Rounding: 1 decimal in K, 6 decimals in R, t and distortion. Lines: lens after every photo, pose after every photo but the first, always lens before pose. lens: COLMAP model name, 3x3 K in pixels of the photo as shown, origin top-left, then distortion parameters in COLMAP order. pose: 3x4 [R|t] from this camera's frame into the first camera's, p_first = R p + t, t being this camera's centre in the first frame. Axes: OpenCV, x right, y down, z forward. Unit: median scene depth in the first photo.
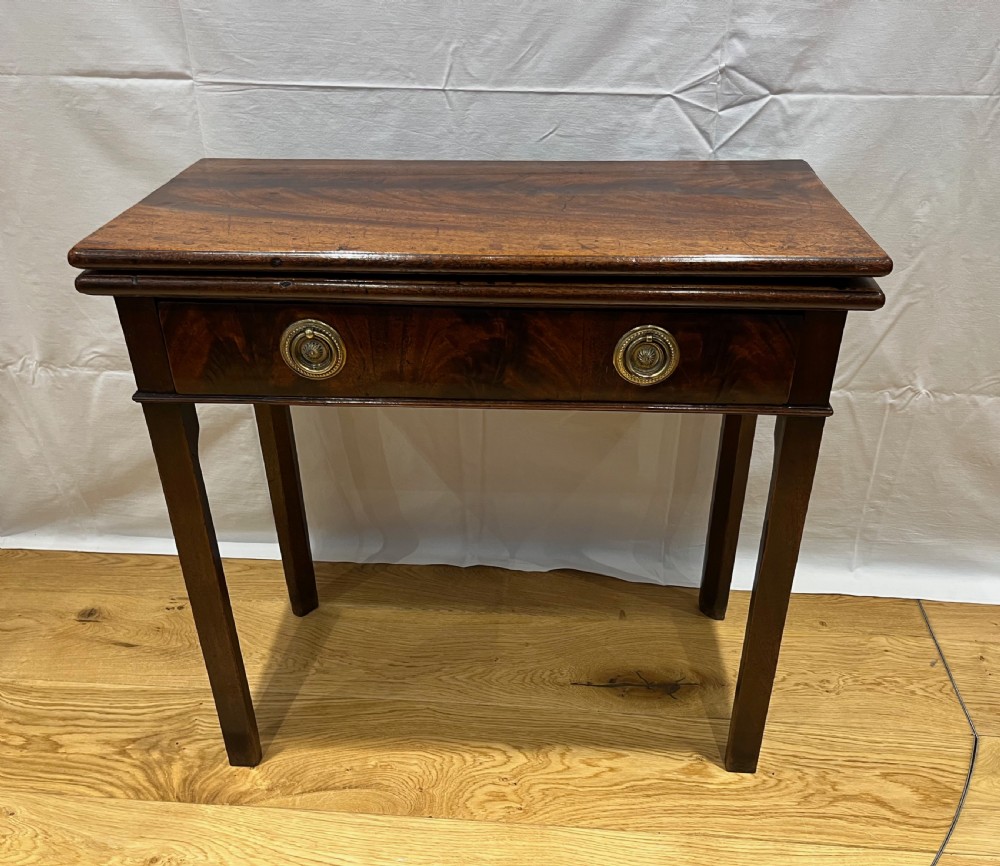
lens RADIAL K [[938.5, 0, 519.6], [0, 938.5, 455.4], [0, 0, 1]] dist [0.019721, 0.000000]
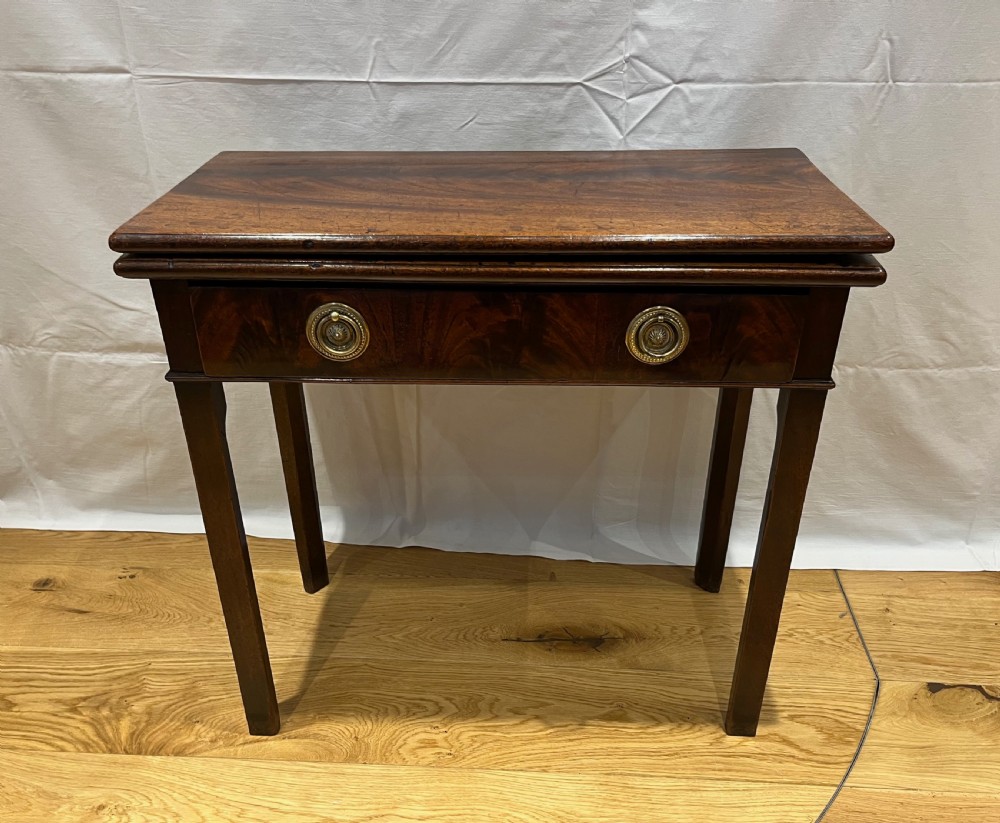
lens RADIAL K [[913.2, 0, 502.3], [0, 913.2, 440.0], [0, 0, 1]] dist [0.019692, 0.000000]
pose [[0.999792, -0.014084, 0.014772, 0.049073], [0.014239, 0.999844, -0.010467, 0.031950], [-0.014622, 0.010675, 0.999836, -0.038127]]
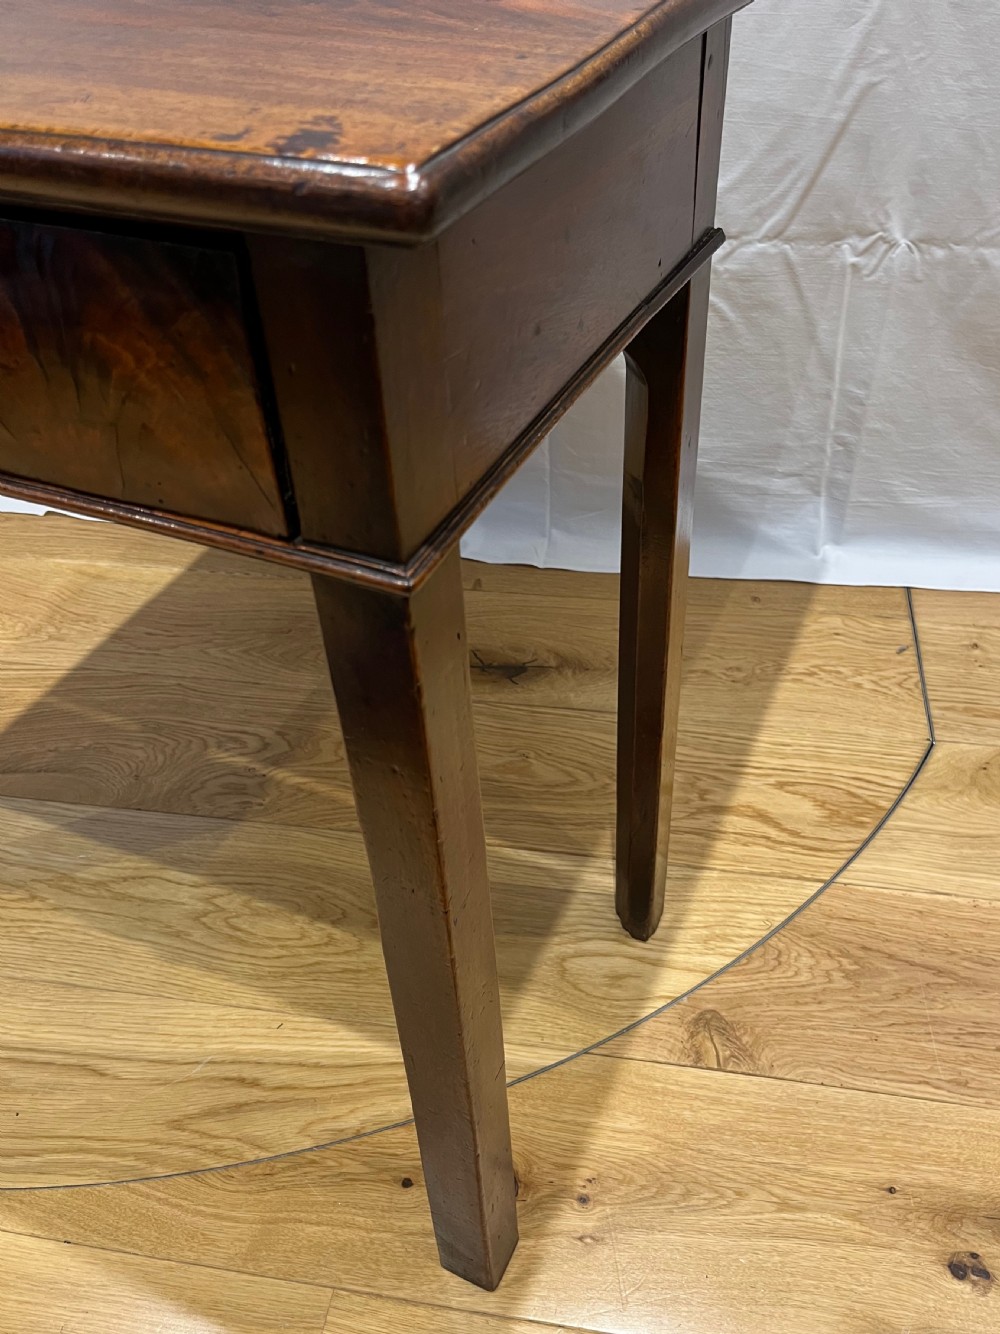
lens RADIAL K [[1144.1, 0, 498.0], [0, 1144.1, 674.2], [0, 0, 1]] dist [0.047777, -0.066312]
pose [[0.993533, 0.027638, -0.110127, 0.276485], [-0.013527, 0.991826, 0.126879, 0.156069], [0.112733, -0.124569, 0.985786, 0.148330]]
